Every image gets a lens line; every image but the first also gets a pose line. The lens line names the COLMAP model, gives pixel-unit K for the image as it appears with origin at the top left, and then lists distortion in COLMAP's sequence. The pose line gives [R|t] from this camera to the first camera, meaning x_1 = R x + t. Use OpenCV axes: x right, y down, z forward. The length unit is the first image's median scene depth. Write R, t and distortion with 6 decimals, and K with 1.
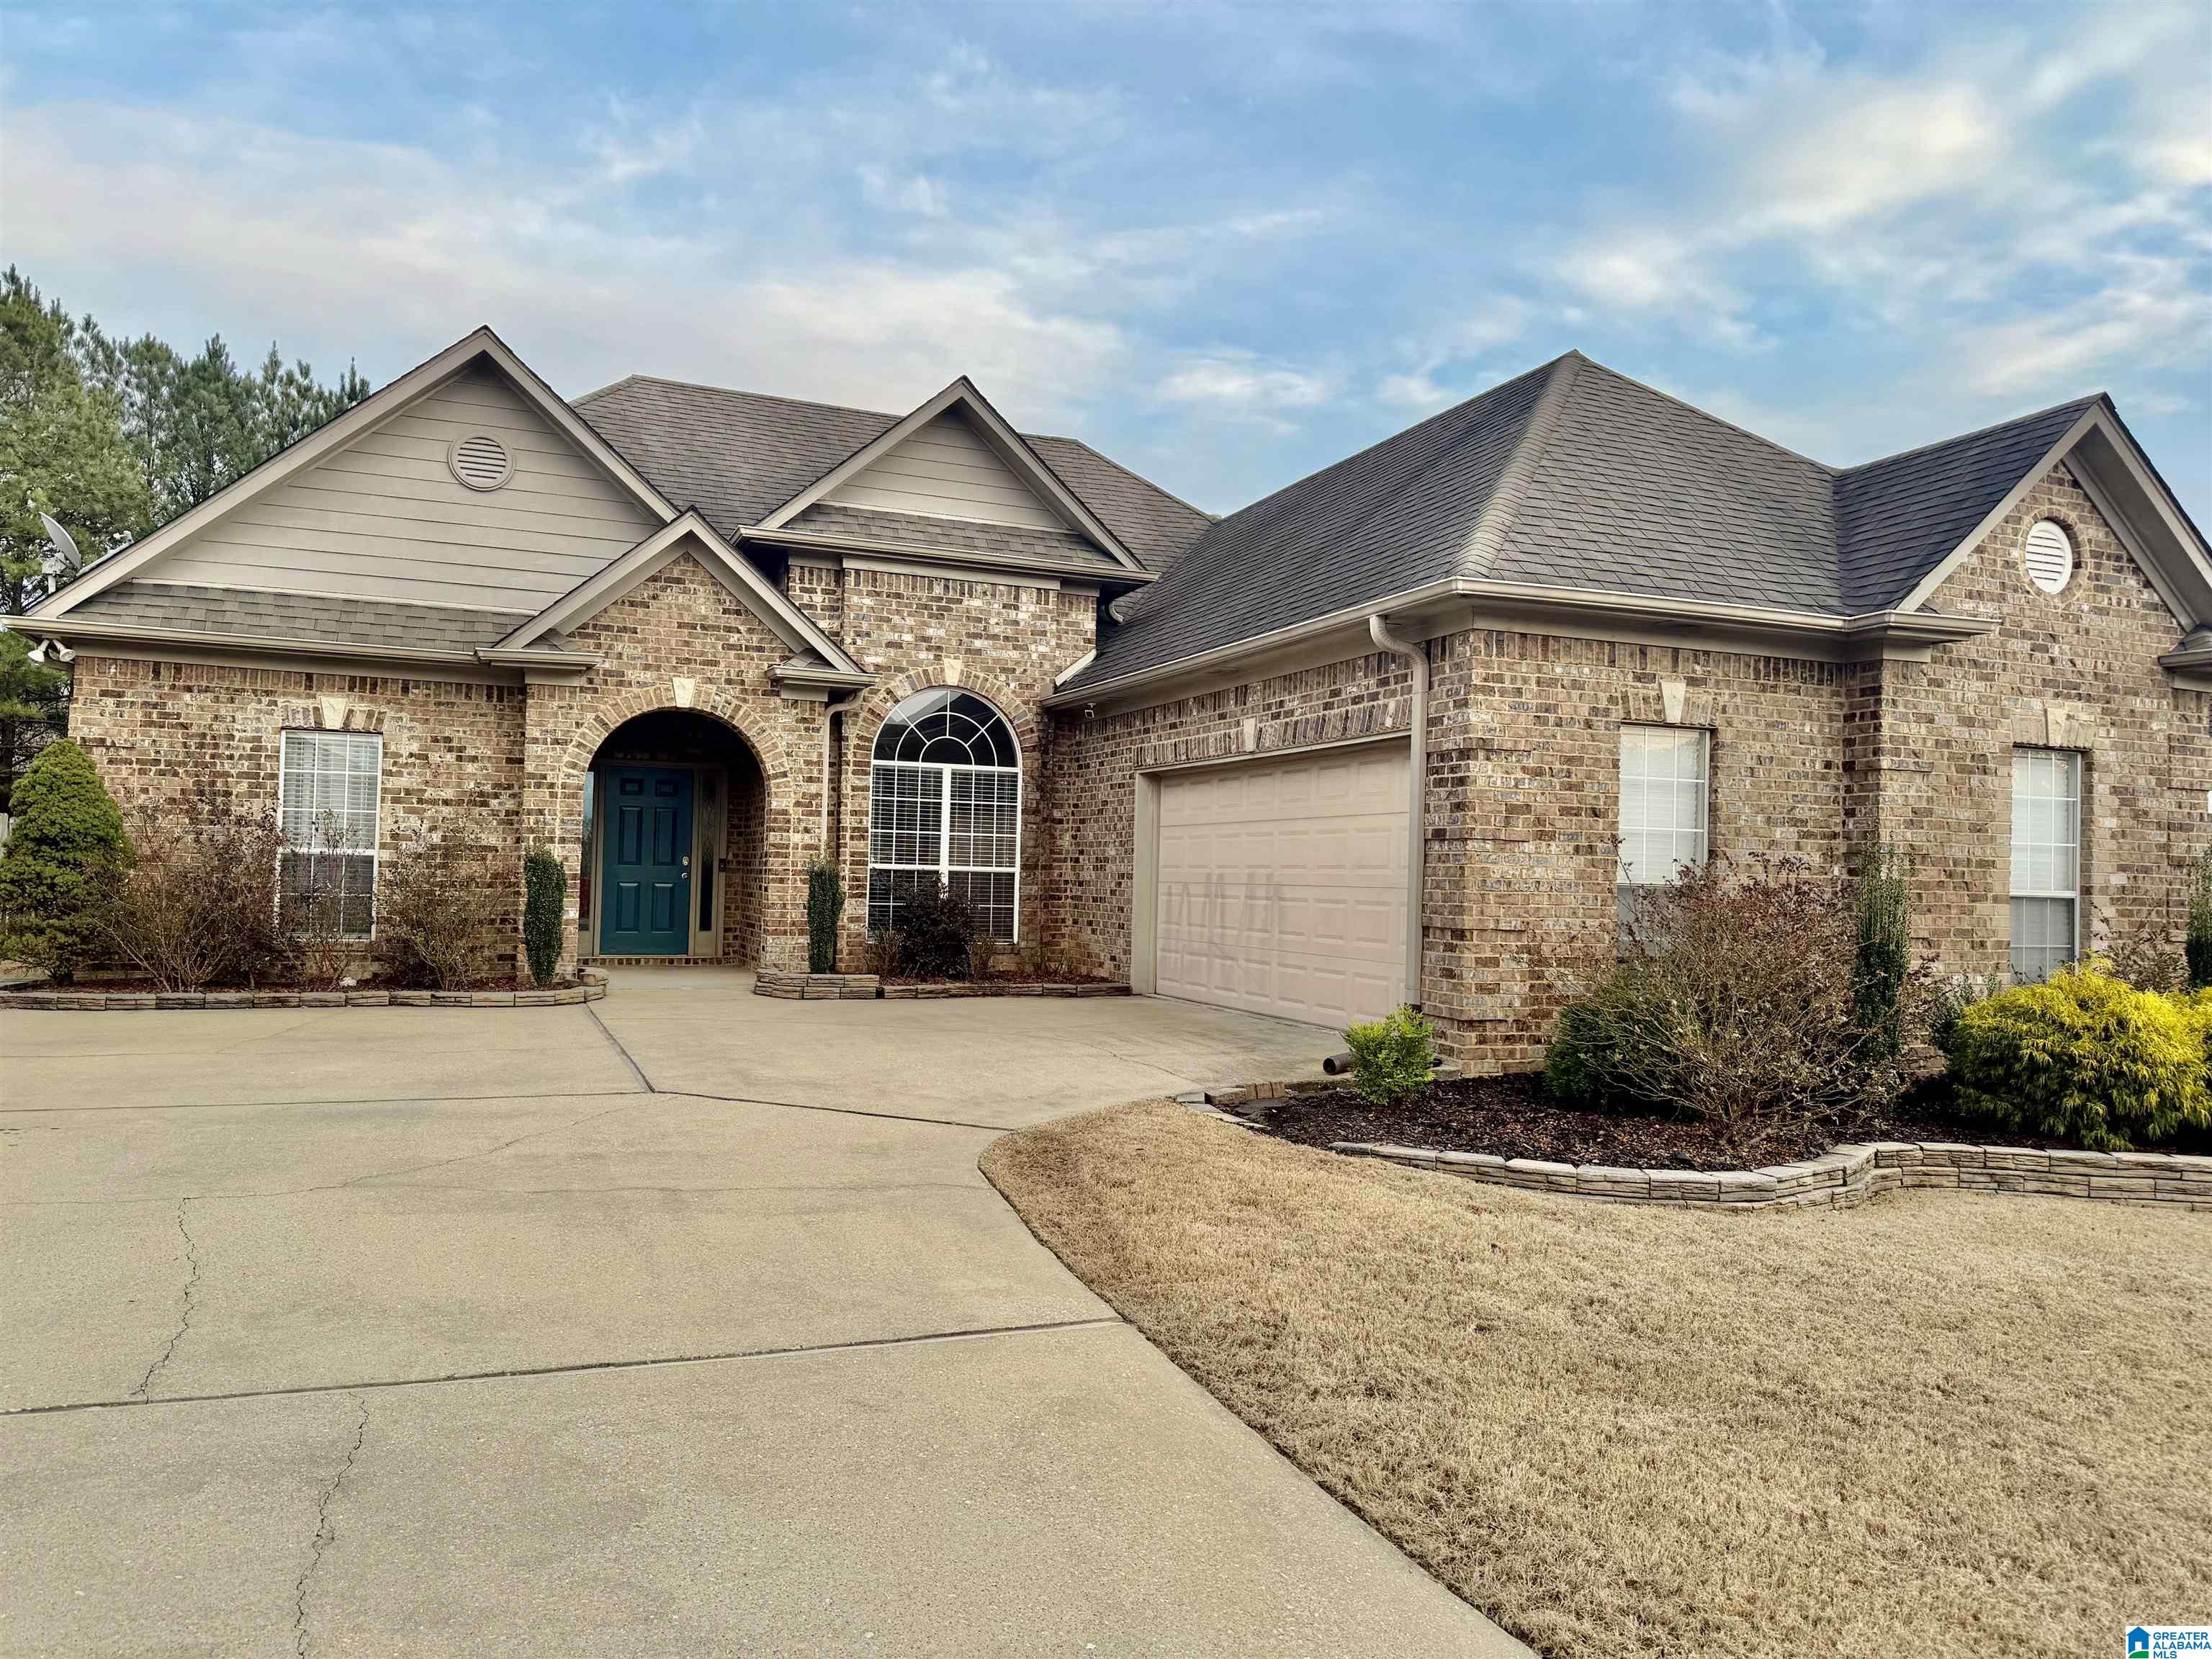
lens RADIAL K [[1547.2, 0, 1106.0], [0, 1547.2, 829.5], [0, 0, 1]] dist [0.113371, -0.143423]
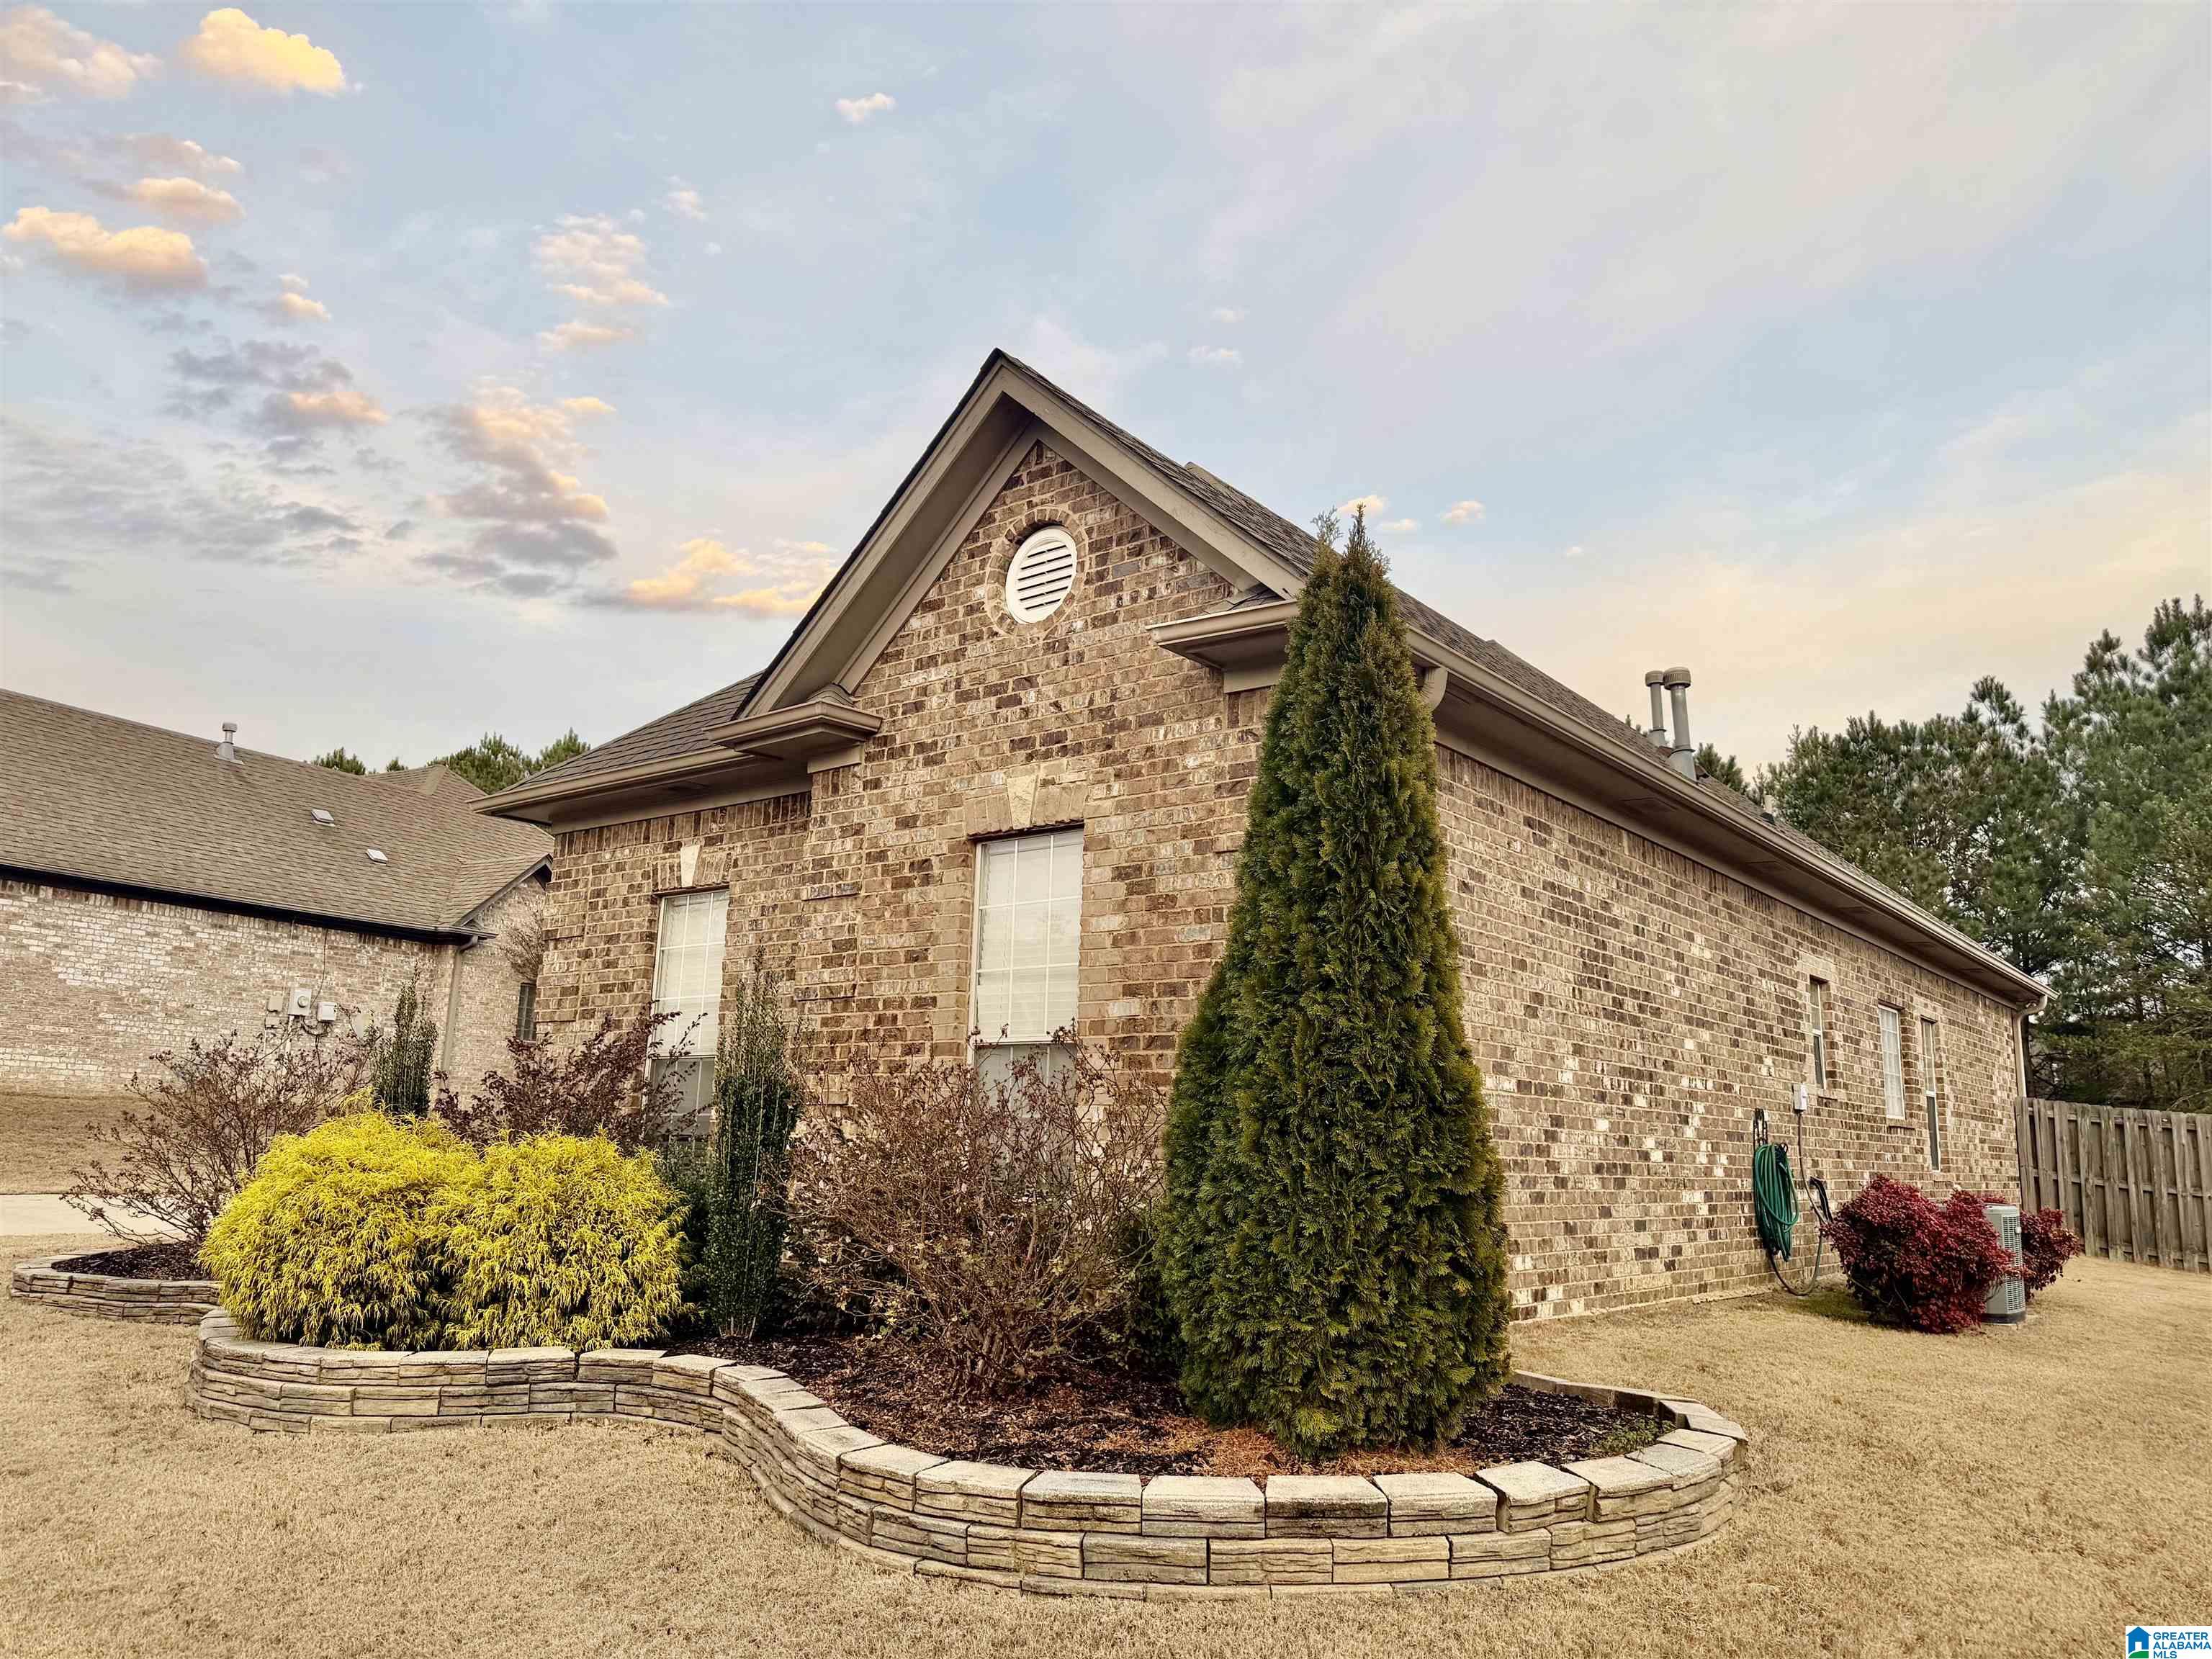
lens RADIAL K [[1547.2, 0, 1106.0], [0, 1547.2, 829.5], [0, 0, 1]] dist [0.113371, -0.143423]
pose [[0.488782, -0.187143, -0.852097, 1.172676], [0.012251, 0.978097, -0.207788, 0.090070], [0.872320, 0.091124, 0.480369, 0.676081]]
